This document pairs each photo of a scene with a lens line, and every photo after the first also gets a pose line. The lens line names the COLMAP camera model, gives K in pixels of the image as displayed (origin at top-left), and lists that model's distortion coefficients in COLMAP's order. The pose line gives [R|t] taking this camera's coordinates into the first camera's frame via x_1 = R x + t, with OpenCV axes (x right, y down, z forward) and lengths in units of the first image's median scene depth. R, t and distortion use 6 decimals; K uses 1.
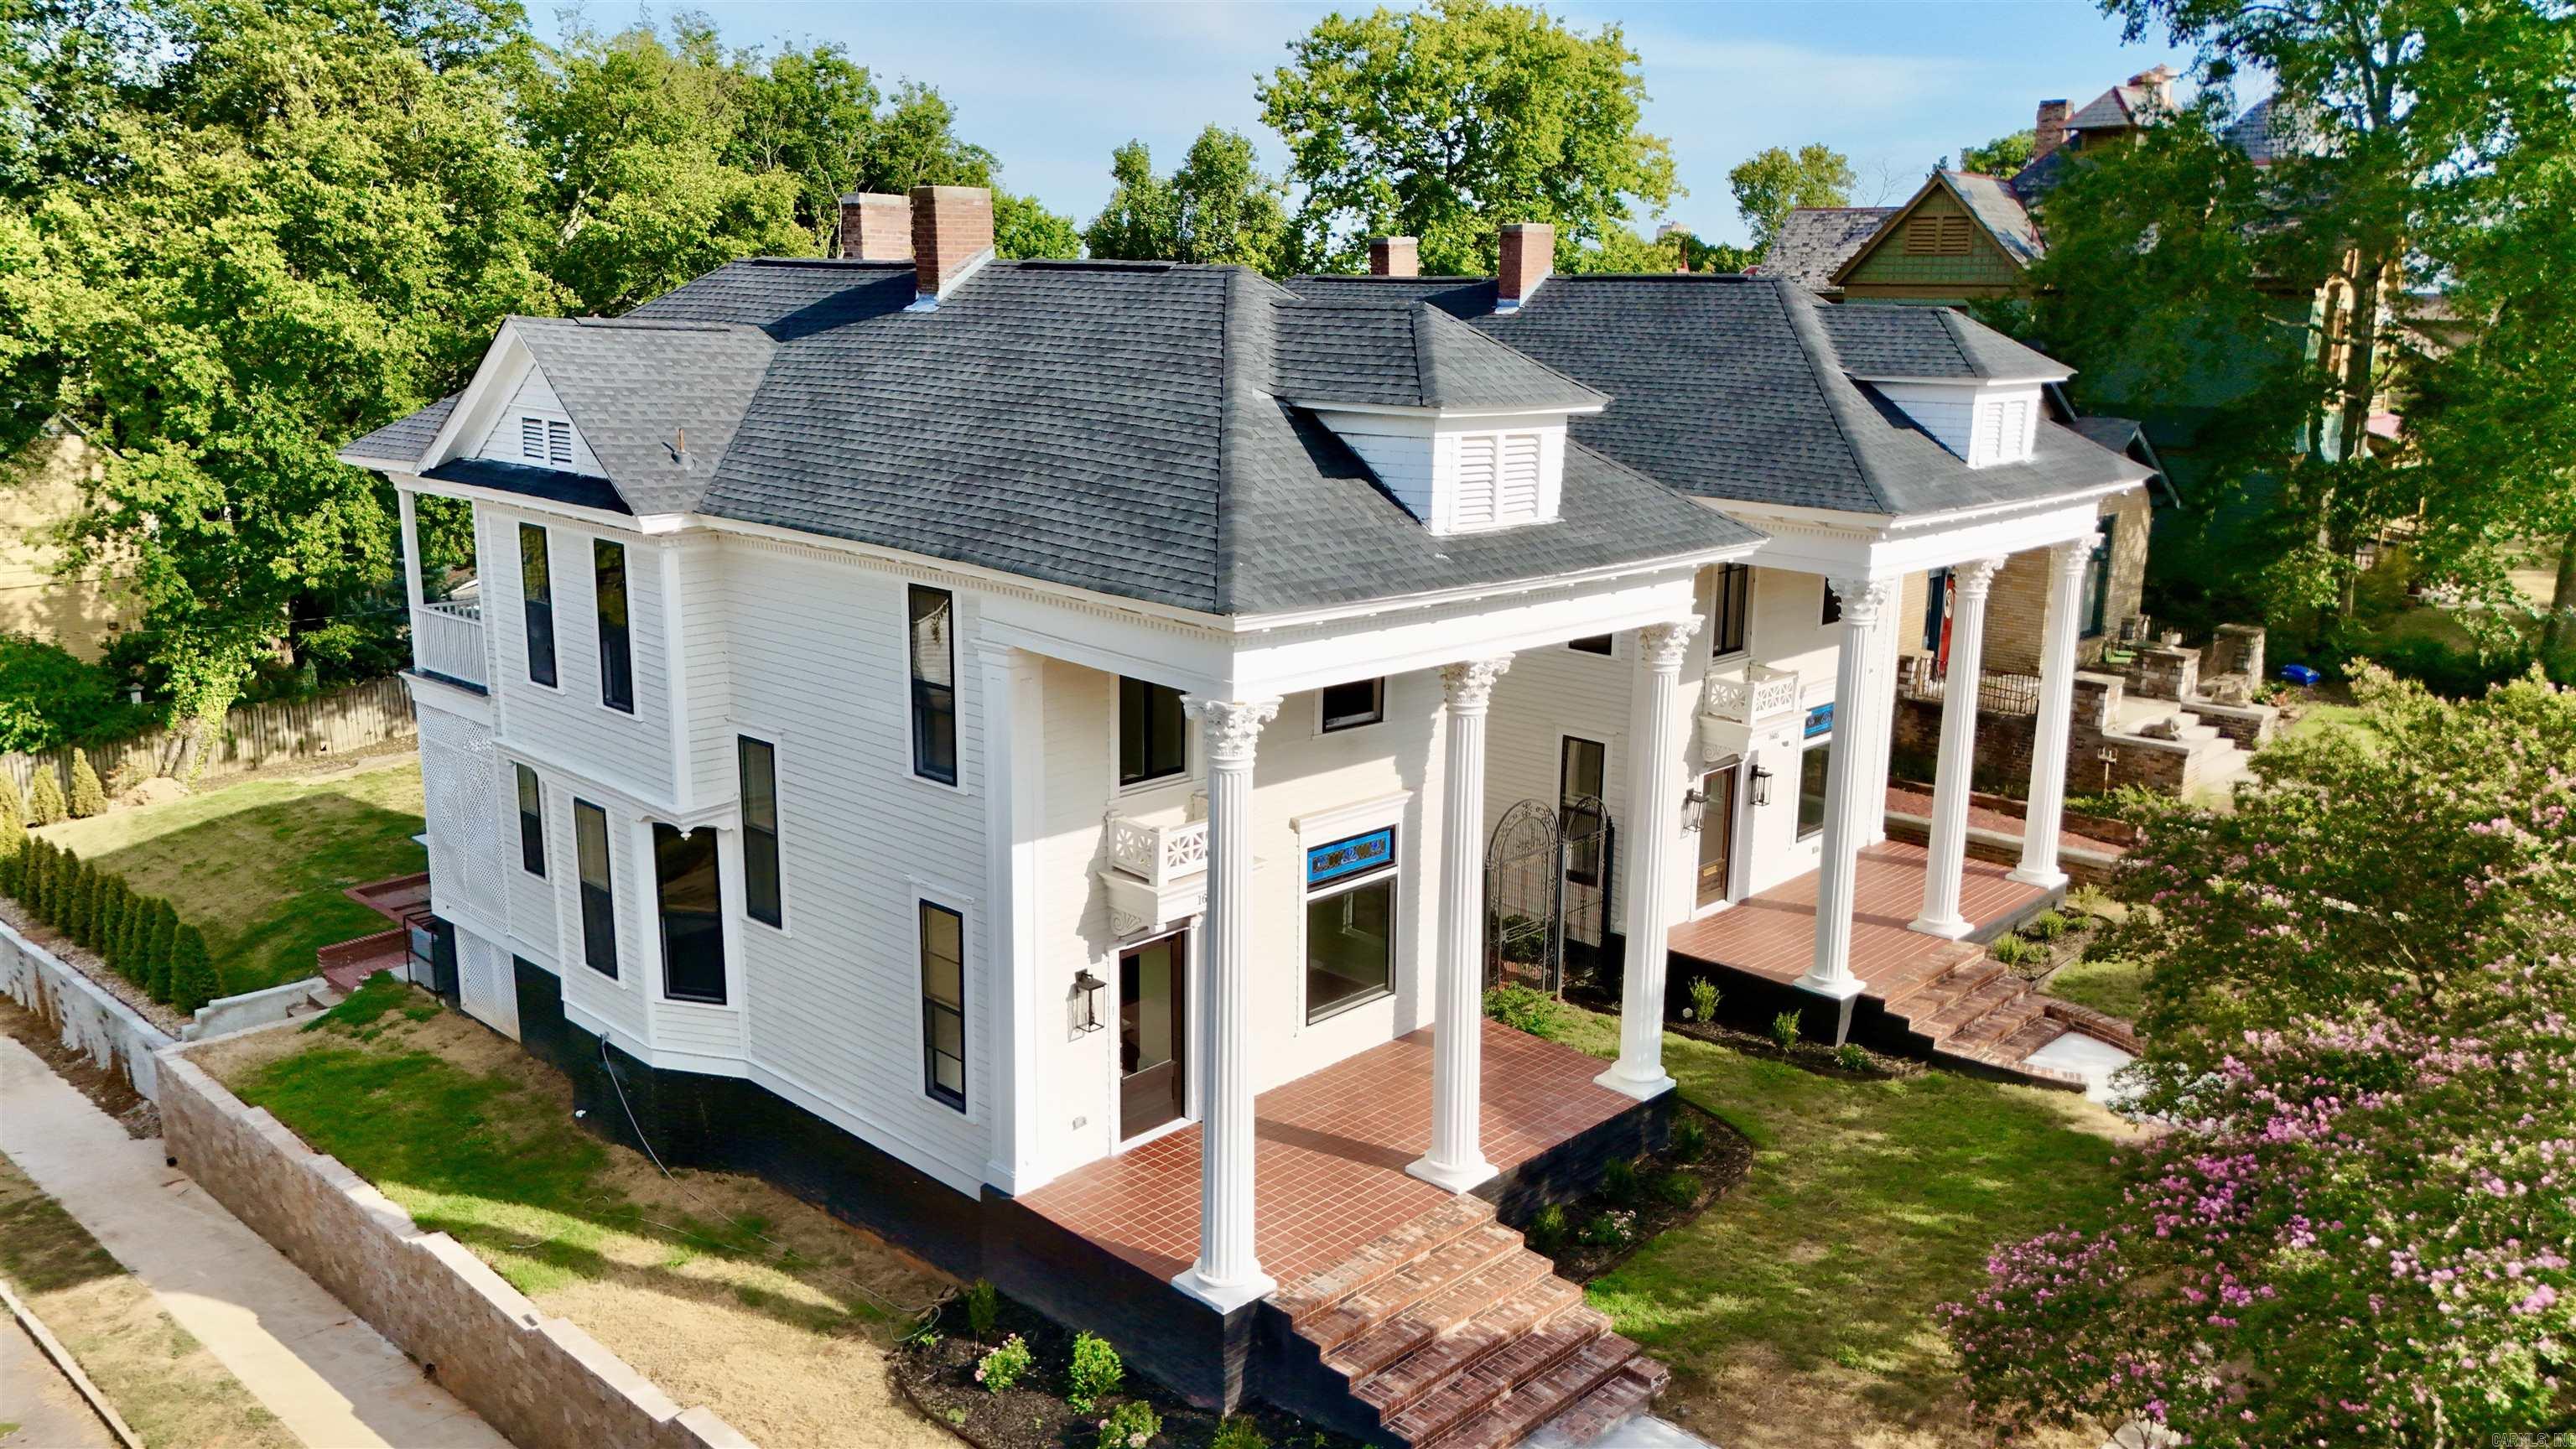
lens RADIAL K [[1862.3, 0, 1289.9], [0, 1862.3, 728.7], [0, 0, 1]] dist [0.054542, -0.037201]
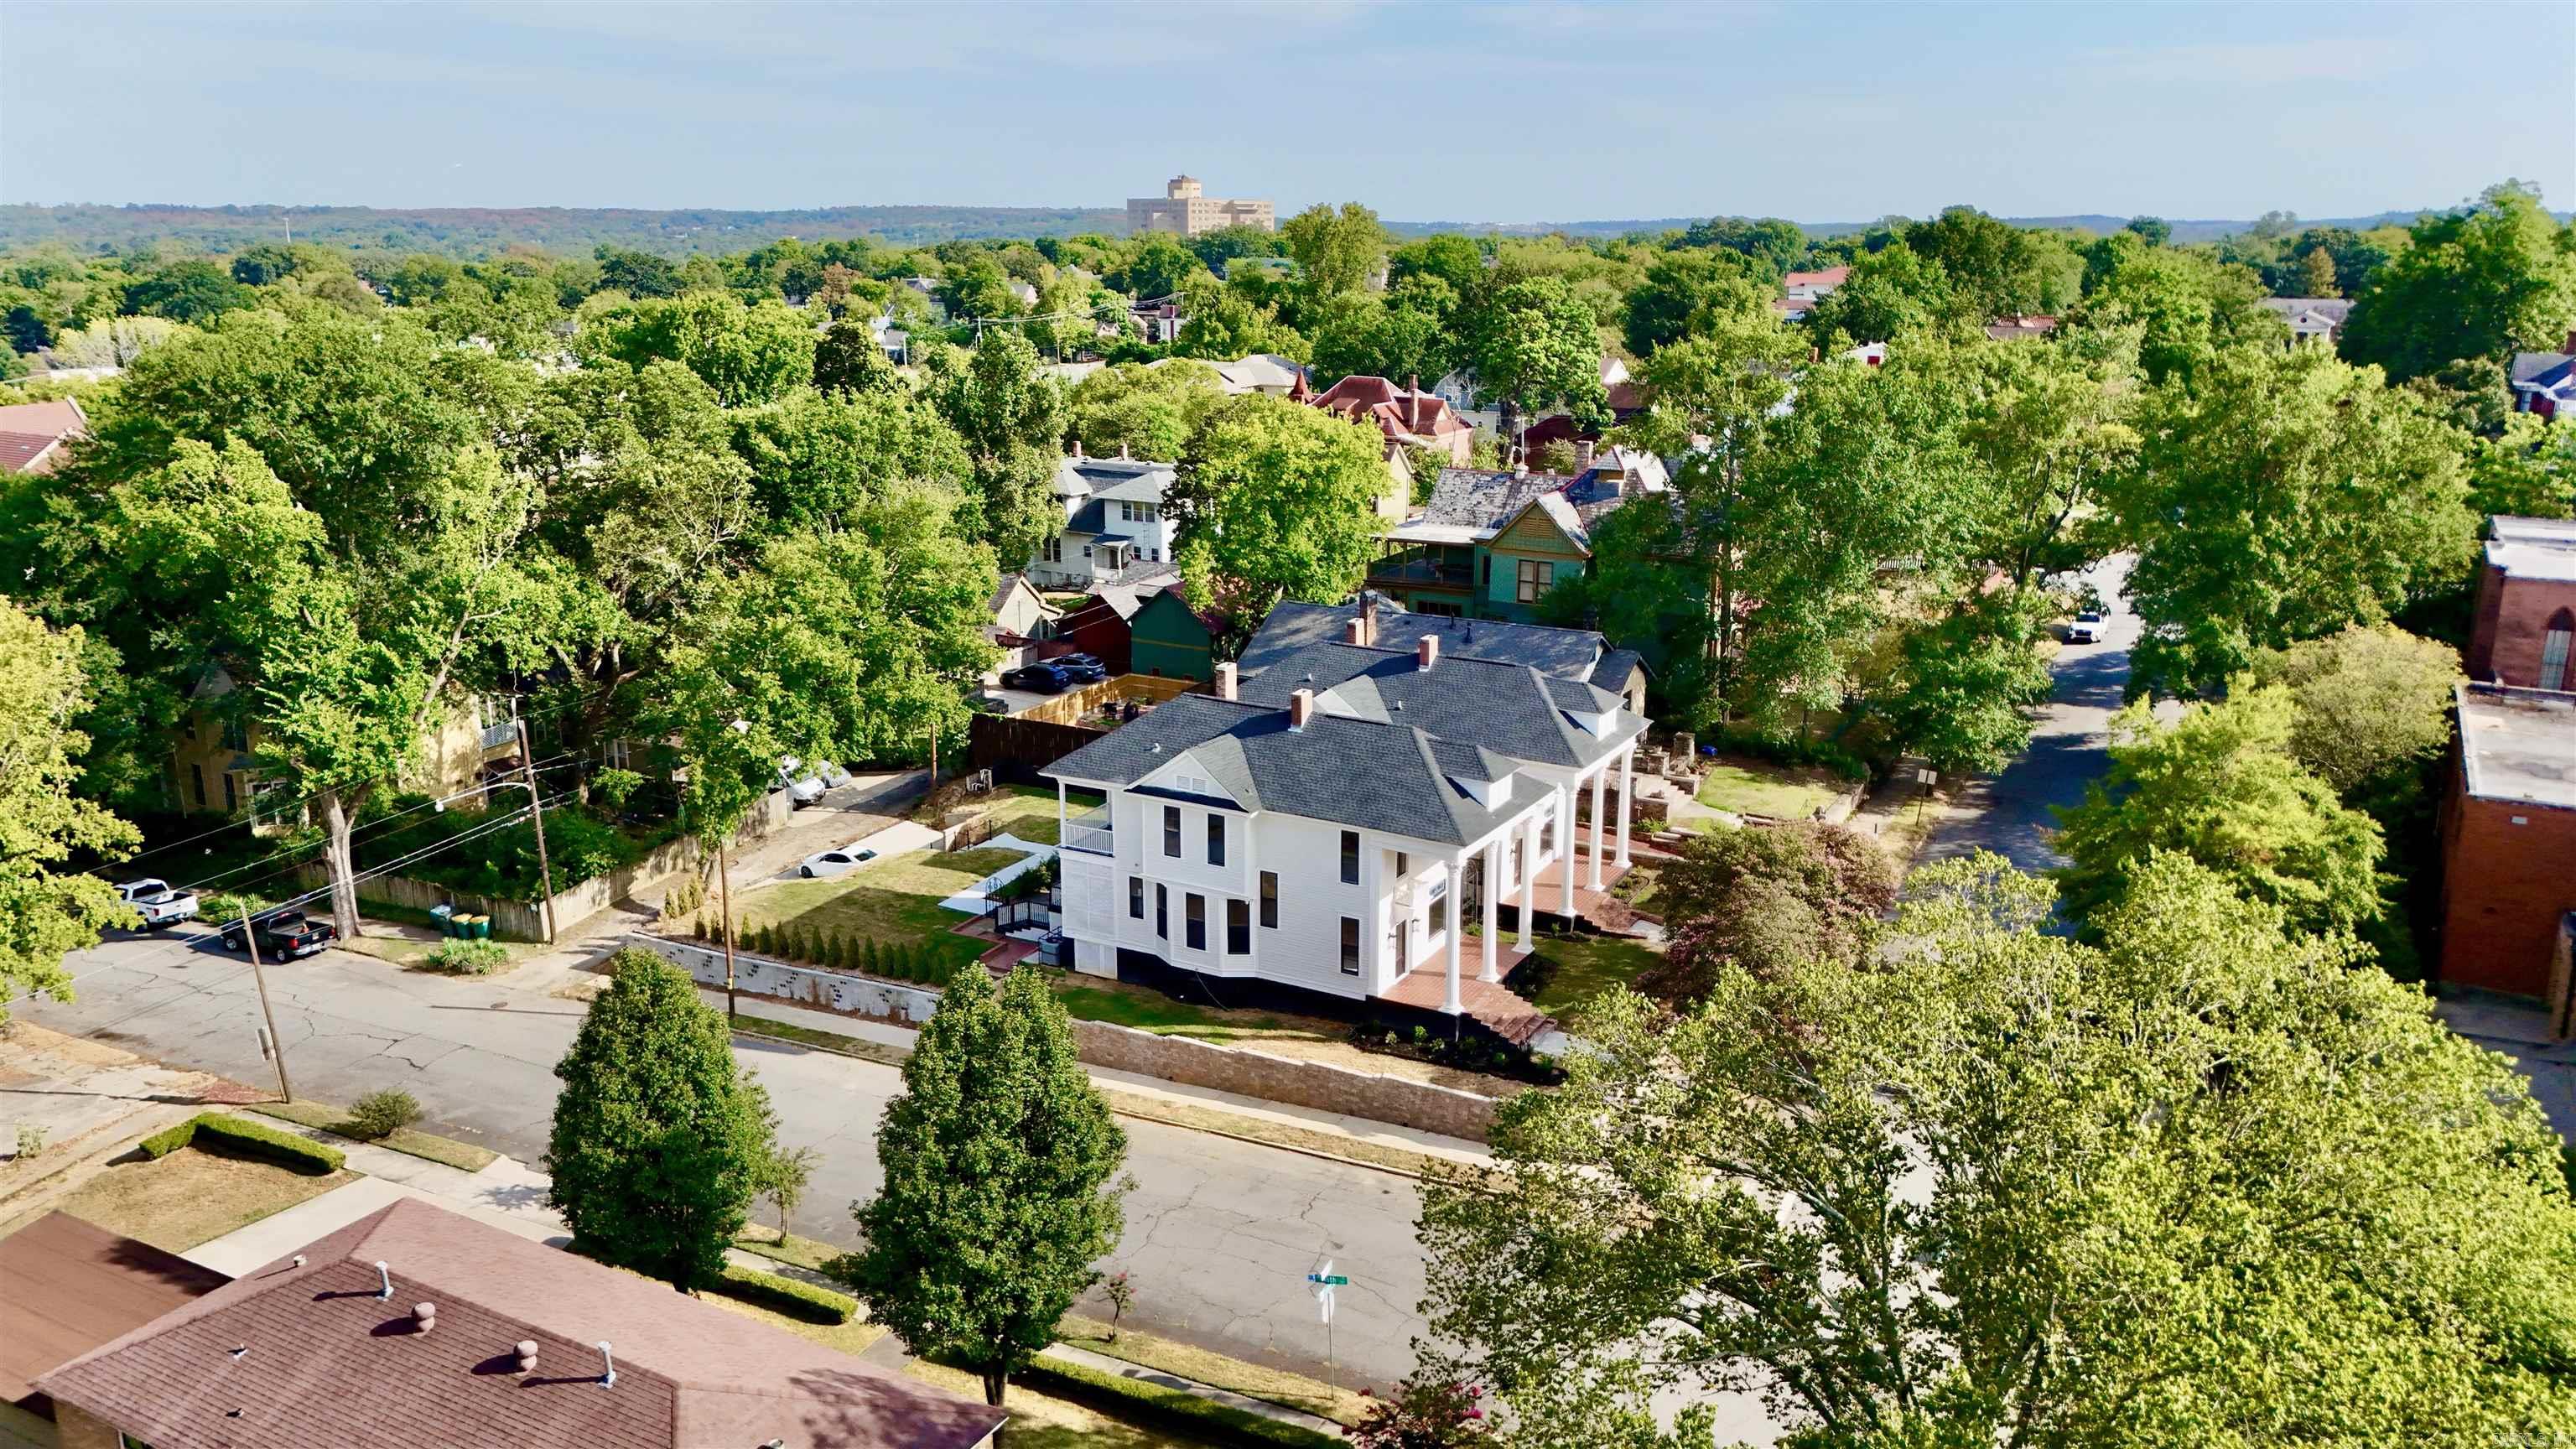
lens RADIAL K [[1862.3, 0, 1290.9], [0, 1862.3, 723.4], [0, 0, 1]] dist [0.054542, -0.037201]
pose [[0.966409, -0.074938, 0.245840, -0.954065], [0.065930, 0.996823, 0.044682, -0.368432], [-0.248407, -0.026973, 0.968280, -1.999122]]
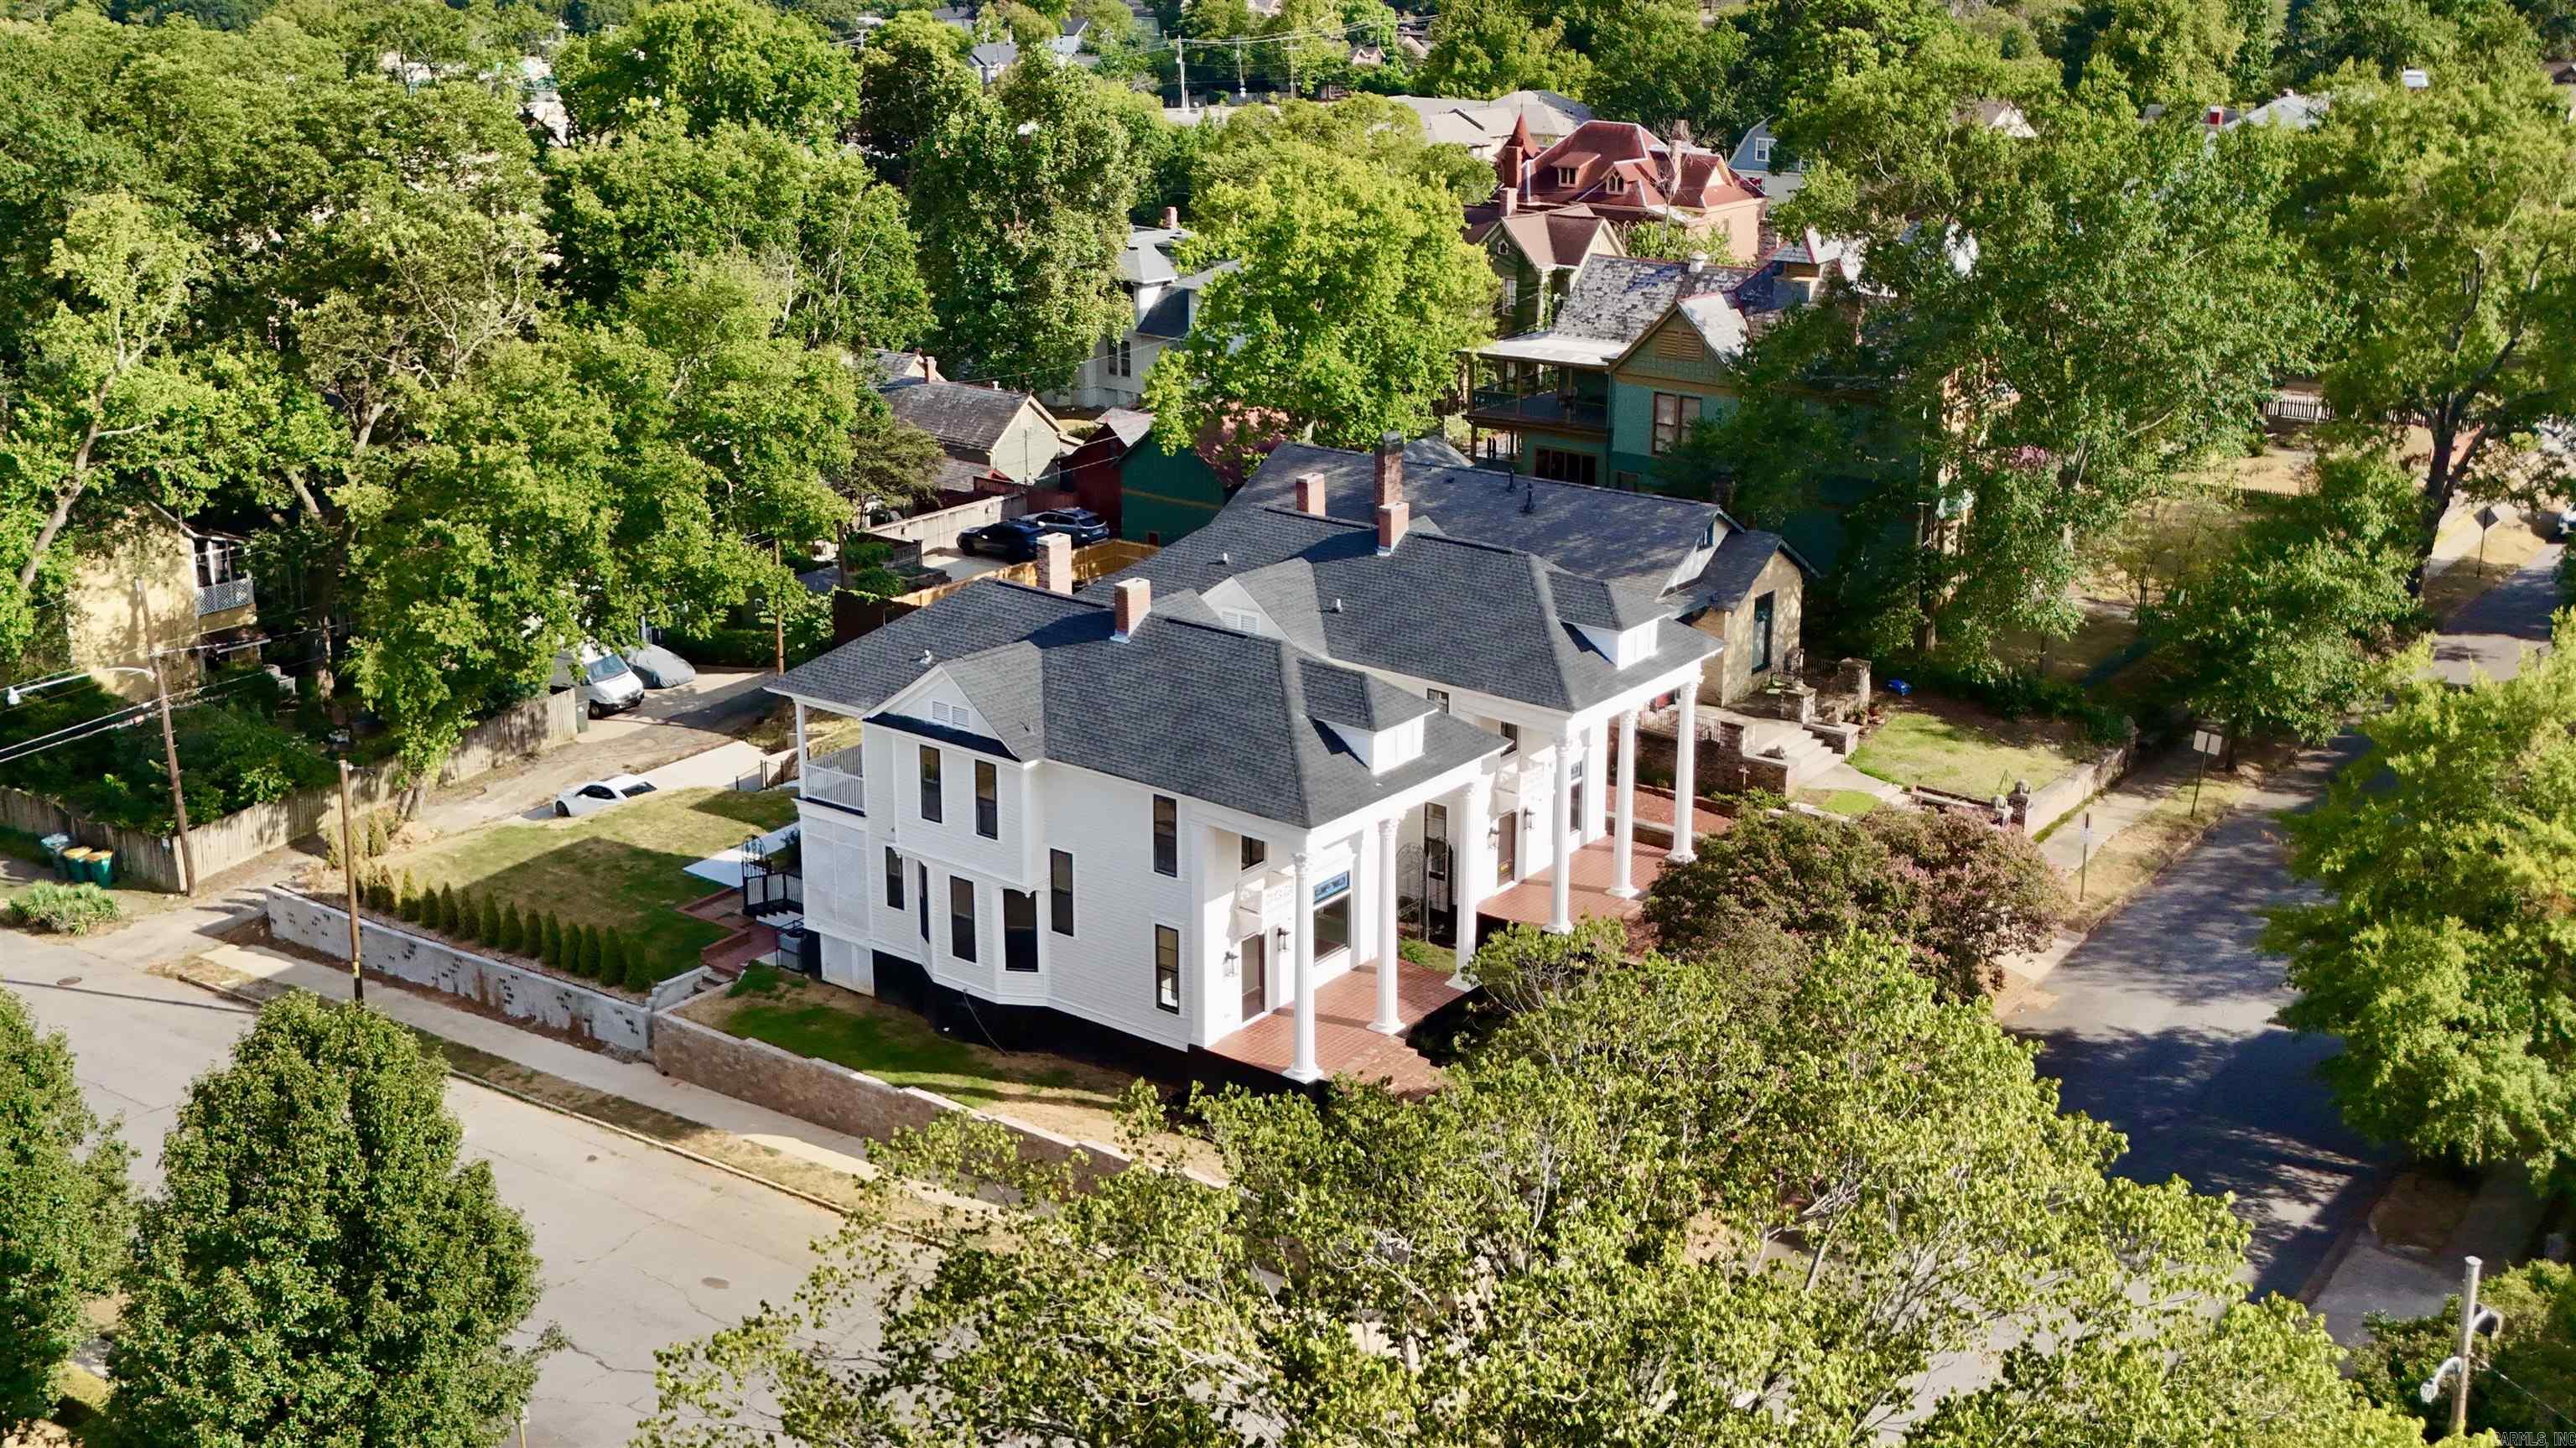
lens RADIAL K [[2577.0, 0, 1368.3], [0, 2577.0, 582.4], [0, 0, 1]] dist [0.033612, 0.000000]
pose [[0.990653, -0.037759, 0.131077, -0.290069], [0.033947, 0.998937, 0.031198, -0.361583], [-0.132115, -0.026457, 0.990881, -1.874731]]
